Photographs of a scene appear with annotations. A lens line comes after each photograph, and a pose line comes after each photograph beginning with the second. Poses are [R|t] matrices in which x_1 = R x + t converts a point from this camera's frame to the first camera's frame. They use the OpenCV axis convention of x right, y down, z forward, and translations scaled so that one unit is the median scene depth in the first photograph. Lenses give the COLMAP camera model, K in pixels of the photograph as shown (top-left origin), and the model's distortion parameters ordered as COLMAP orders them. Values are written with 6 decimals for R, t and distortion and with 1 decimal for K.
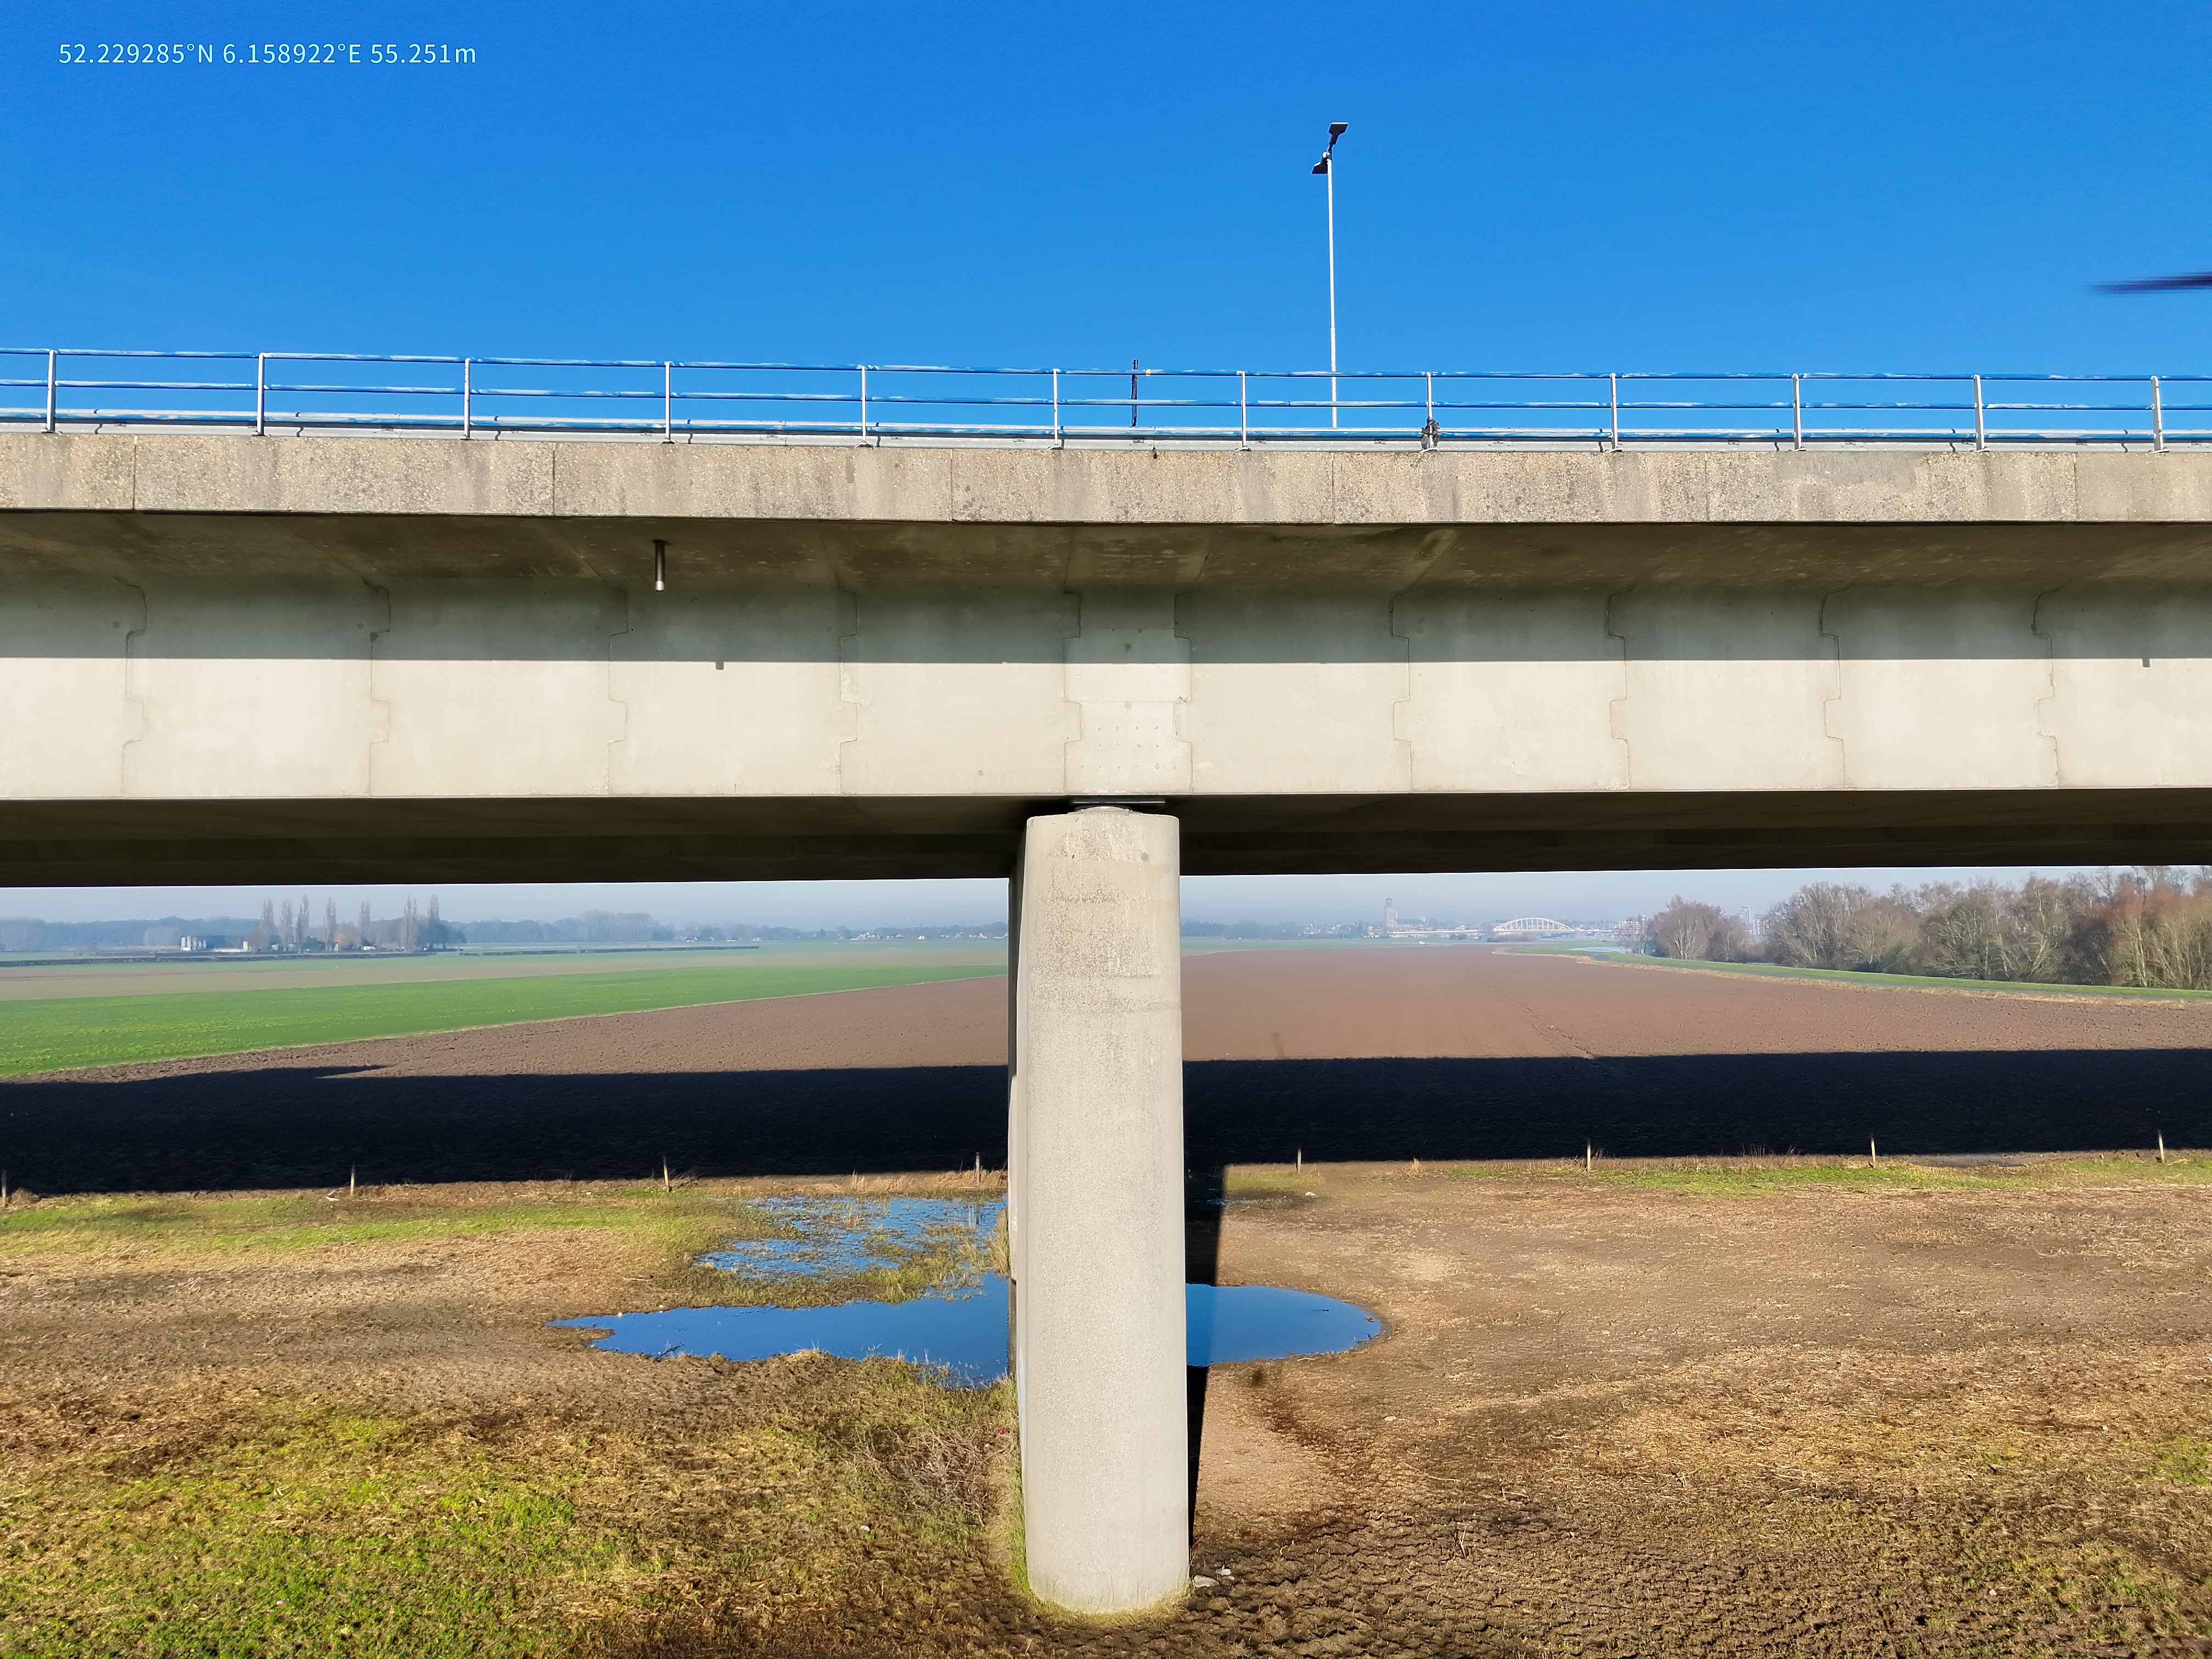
lens RADIAL K [[1538.6, 0, 1094.2], [0, 1538.6, 828.5], [0, 0, 1]] dist [0.077127, -0.067097]
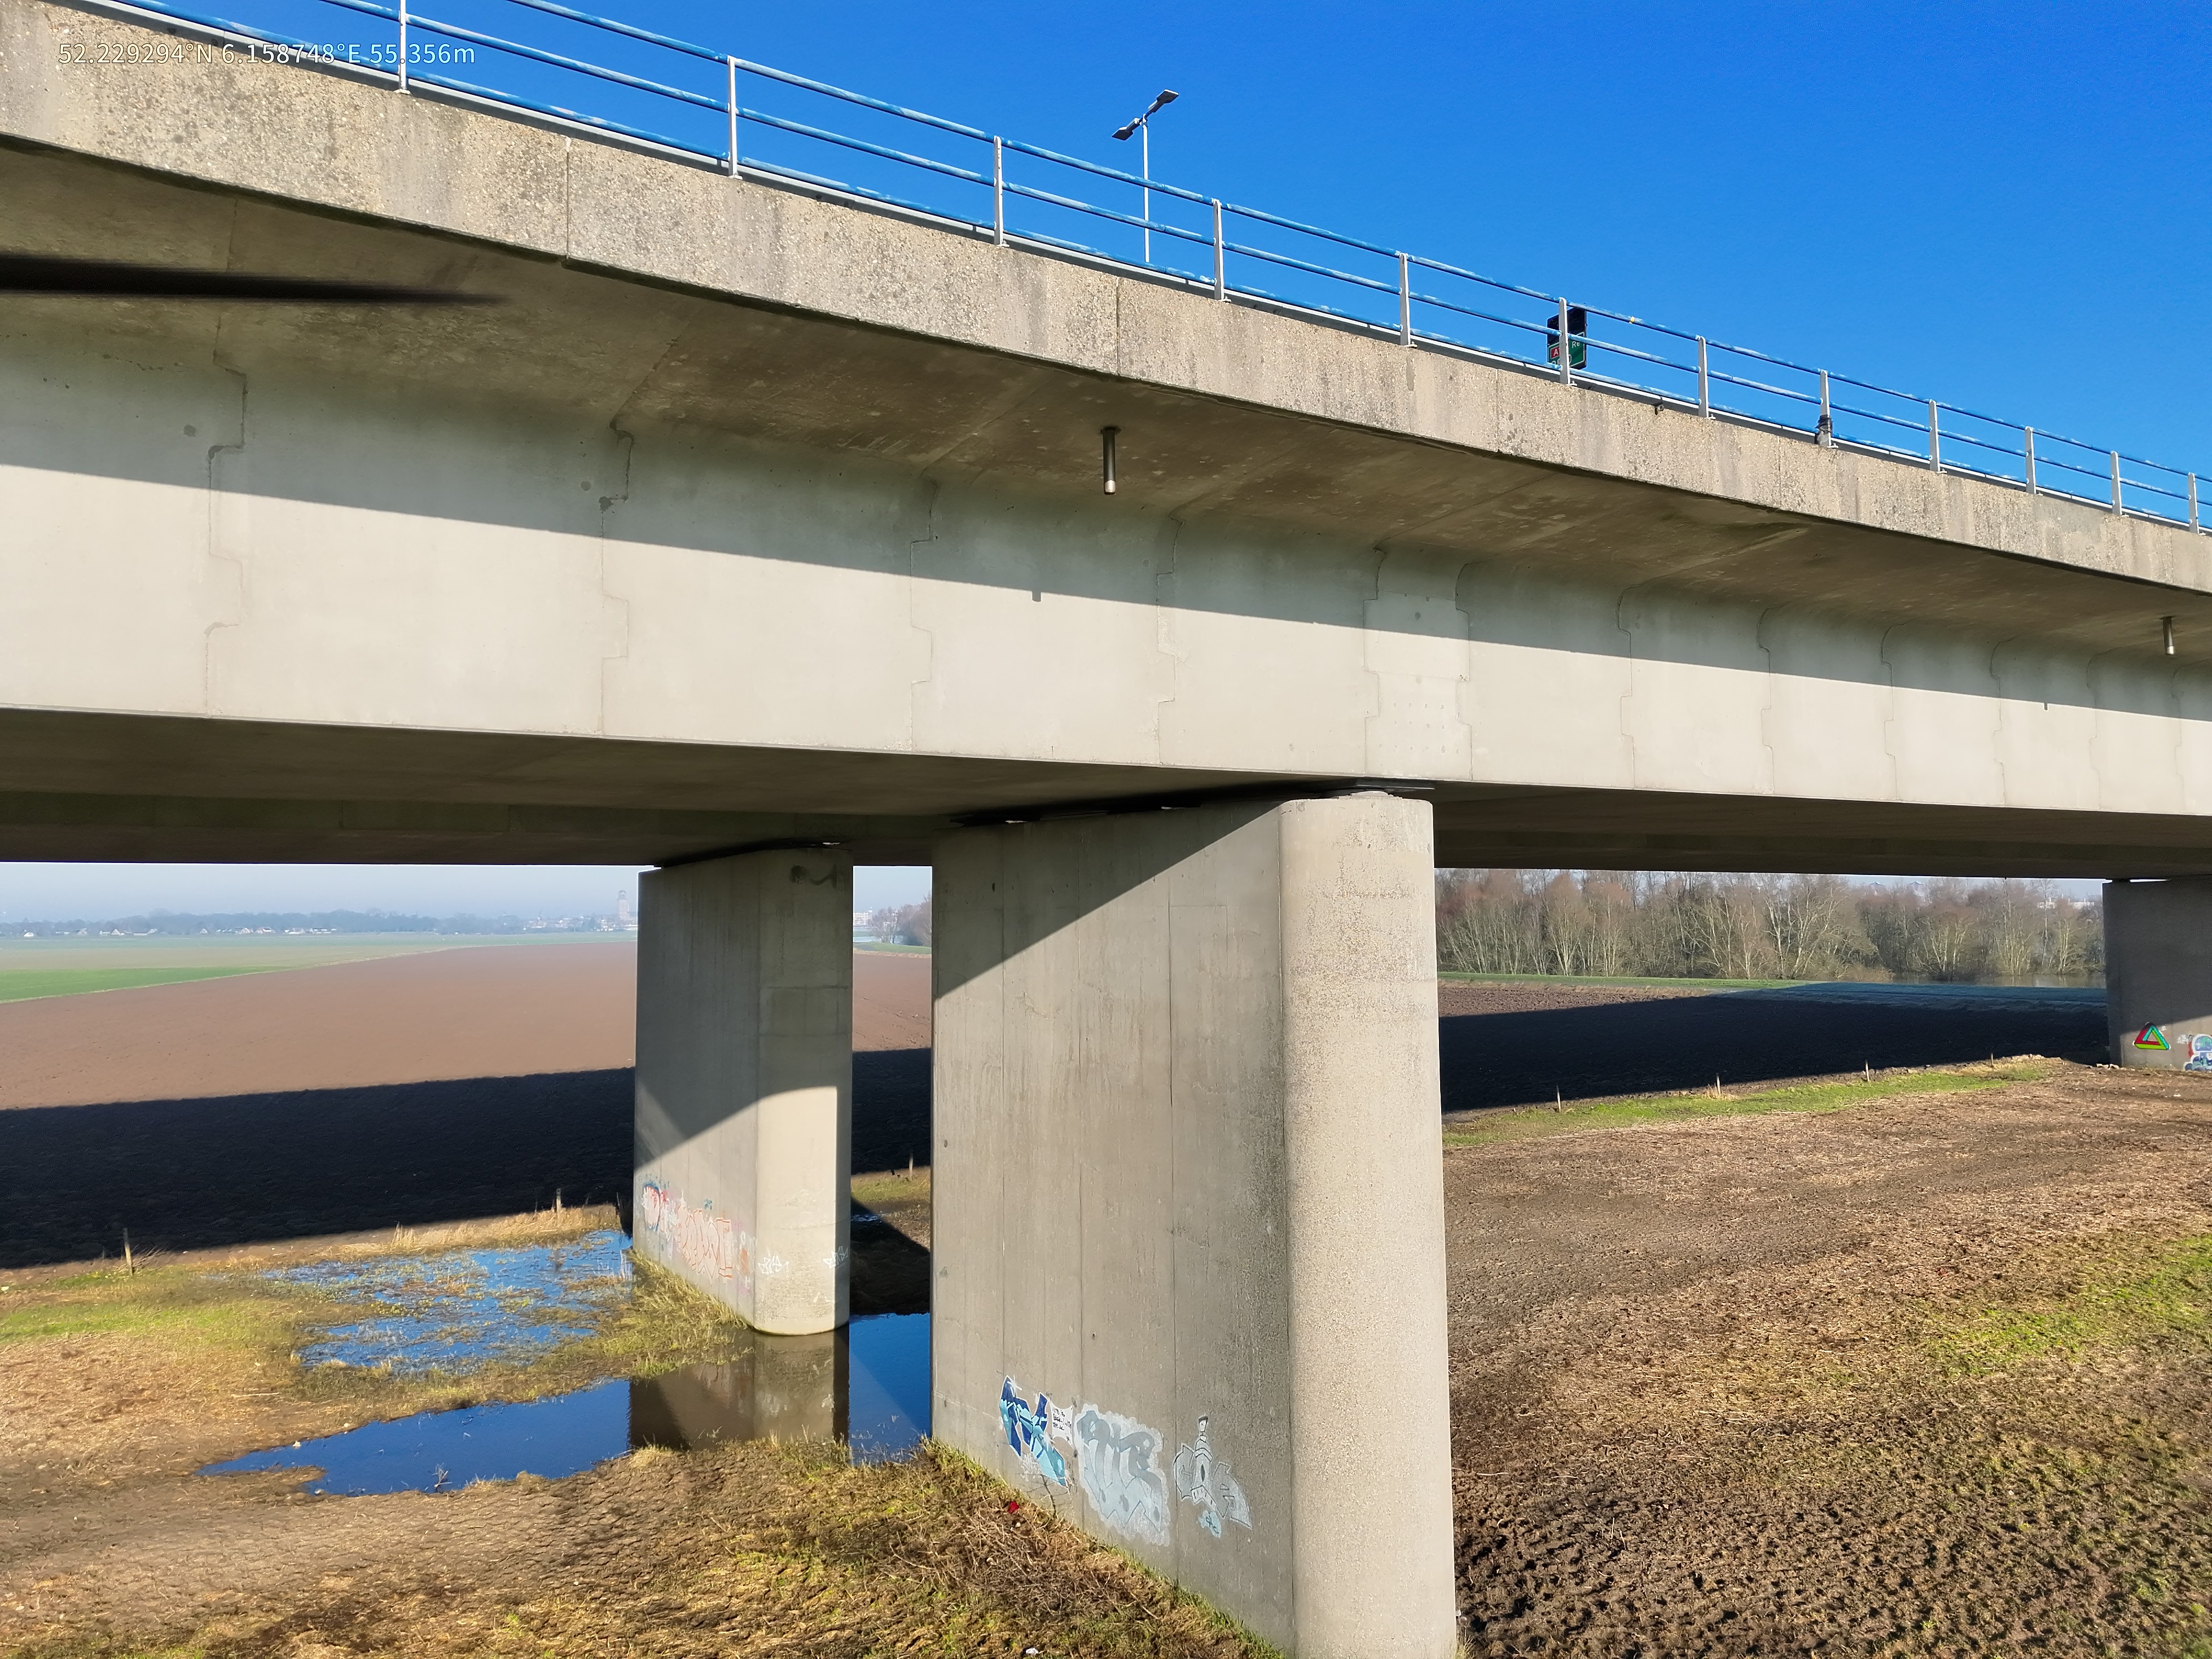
lens RADIAL K [[1538.6, 0, 1094.2], [0, 1538.6, 828.5], [0, 0, 1]] dist [0.077127, -0.067097]
pose [[0.882777, 0.027360, 0.468994, -0.559363], [-0.029639, 0.999557, -0.002522, 0.014679], [-0.468856, -0.011674, 0.883198, 0.277508]]
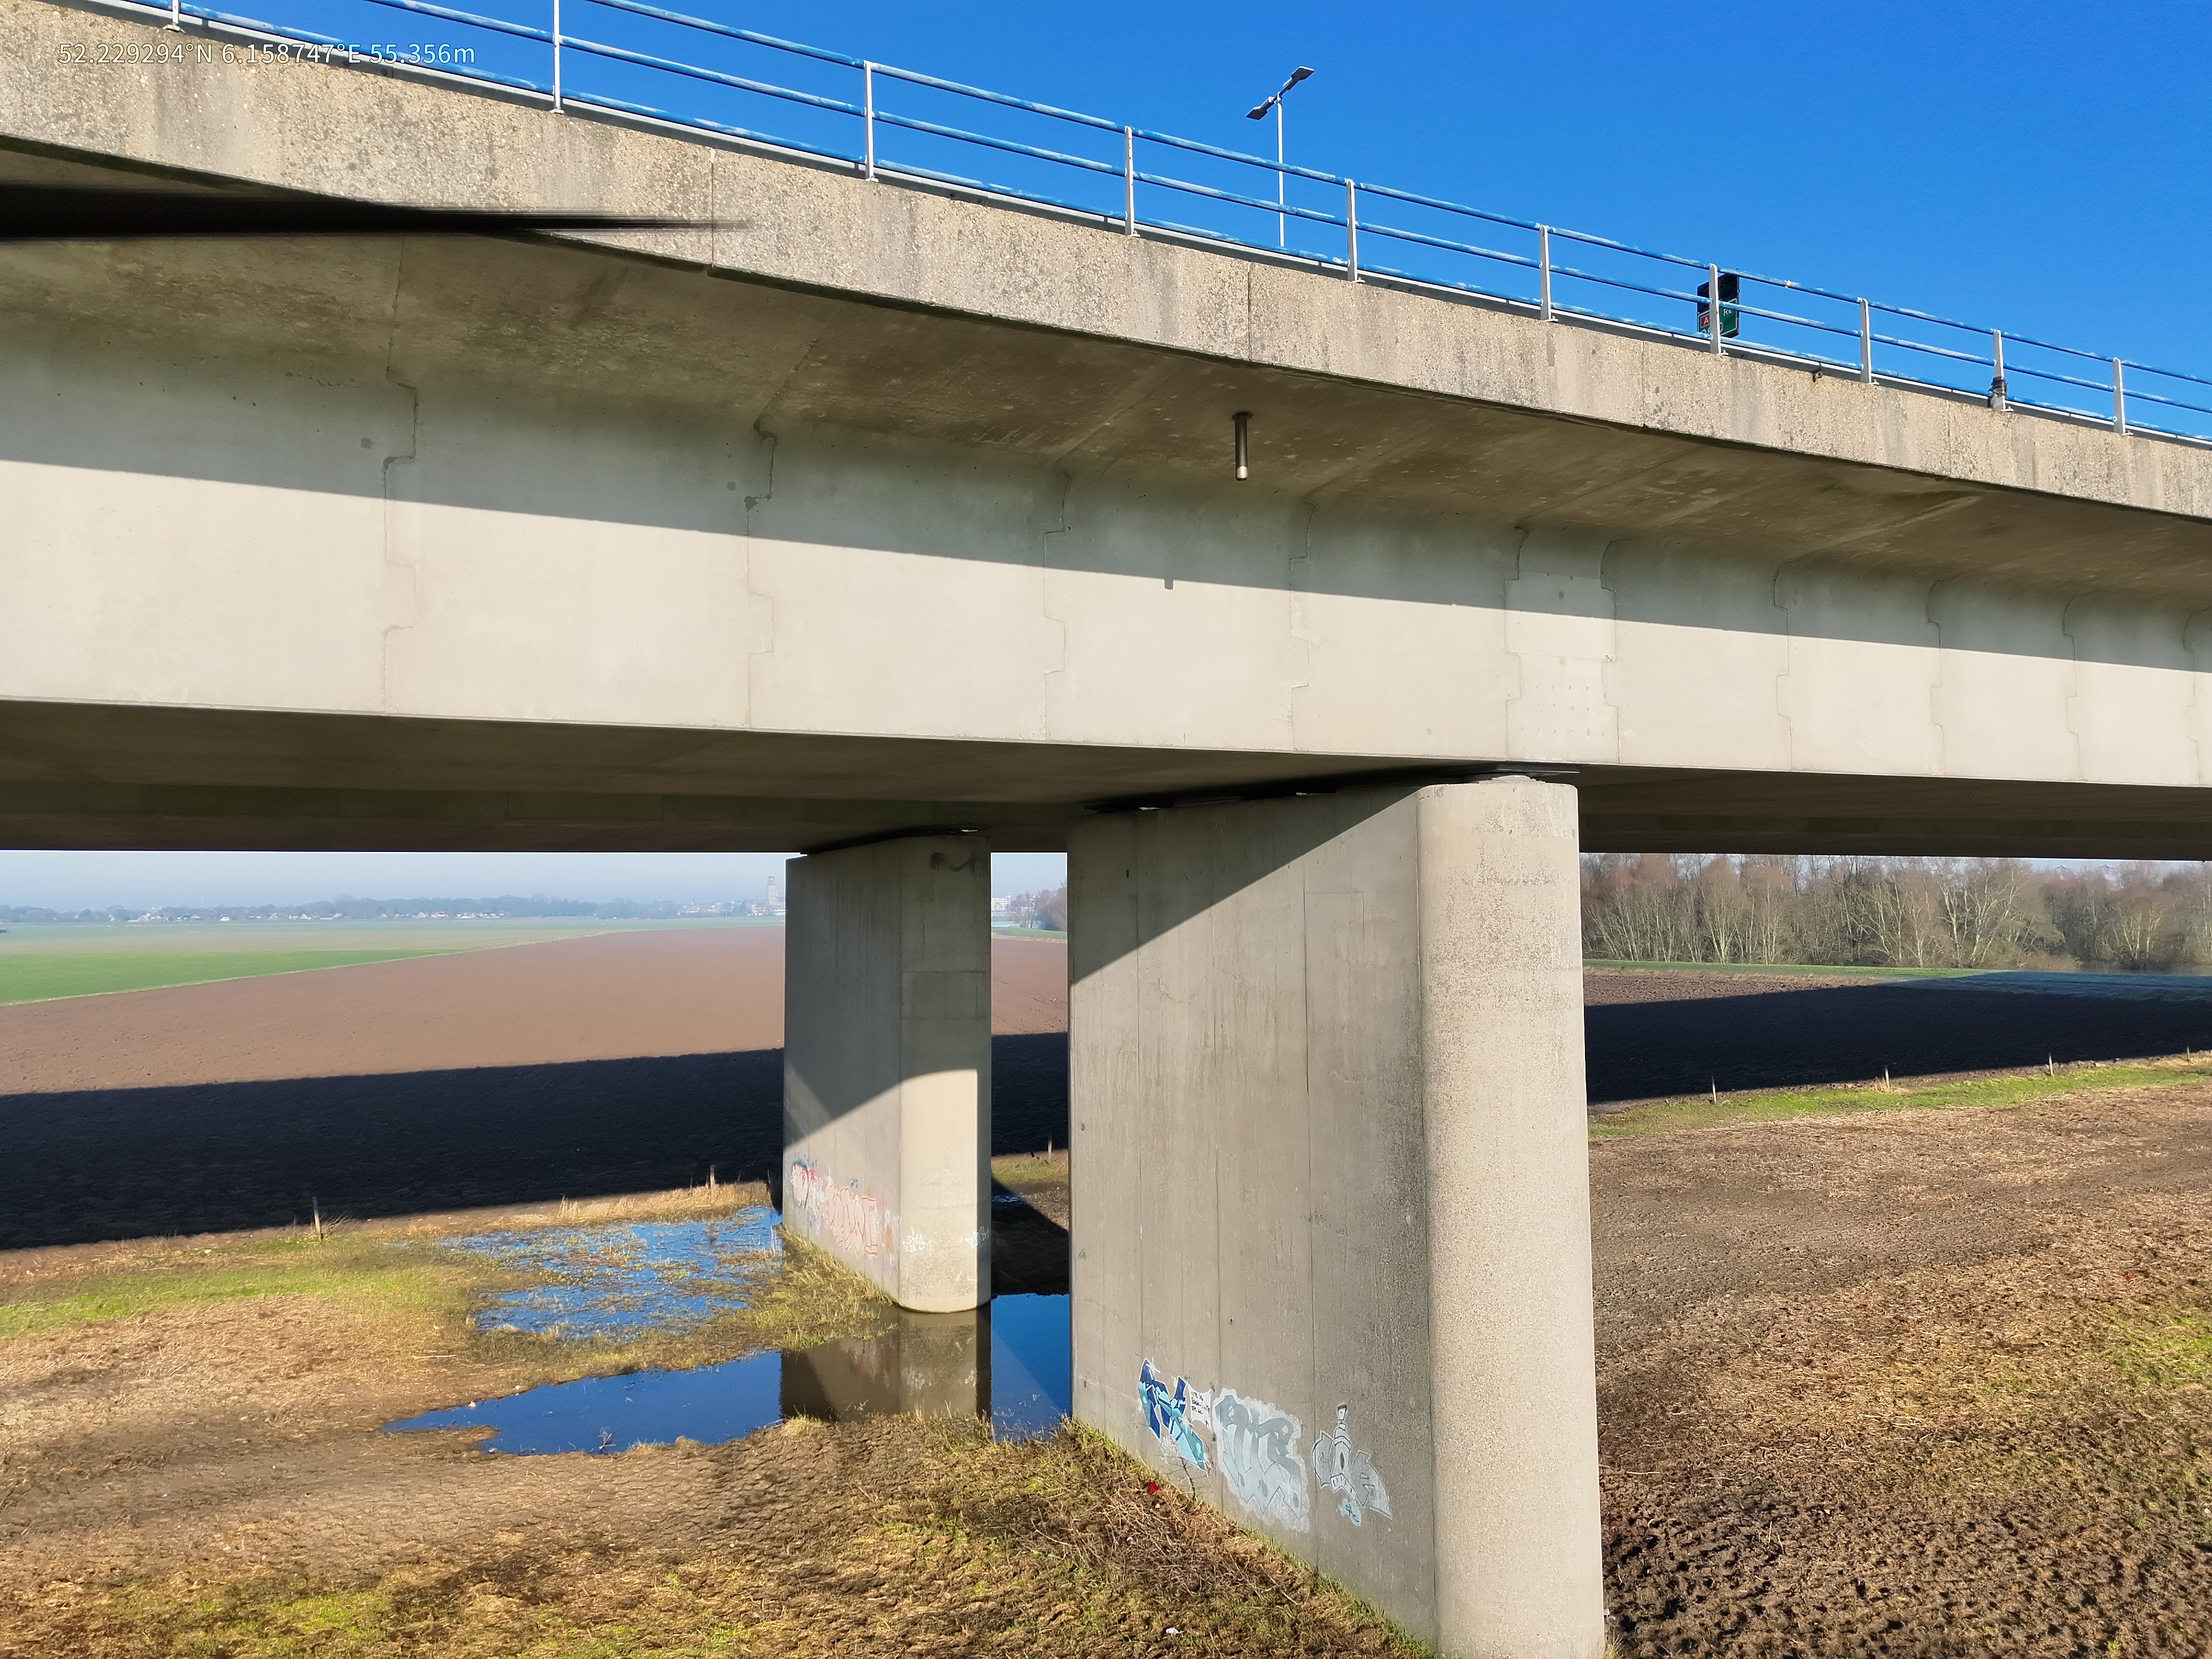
lens RADIAL K [[1538.6, 0, 1094.2], [0, 1538.6, 828.5], [0, 0, 1]] dist [0.077127, -0.067097]
pose [[0.920966, 0.018870, 0.389185, -0.559439], [-0.024390, 0.999660, 0.009247, 0.013771], [-0.388878, -0.018009, 0.921113, 0.273842]]
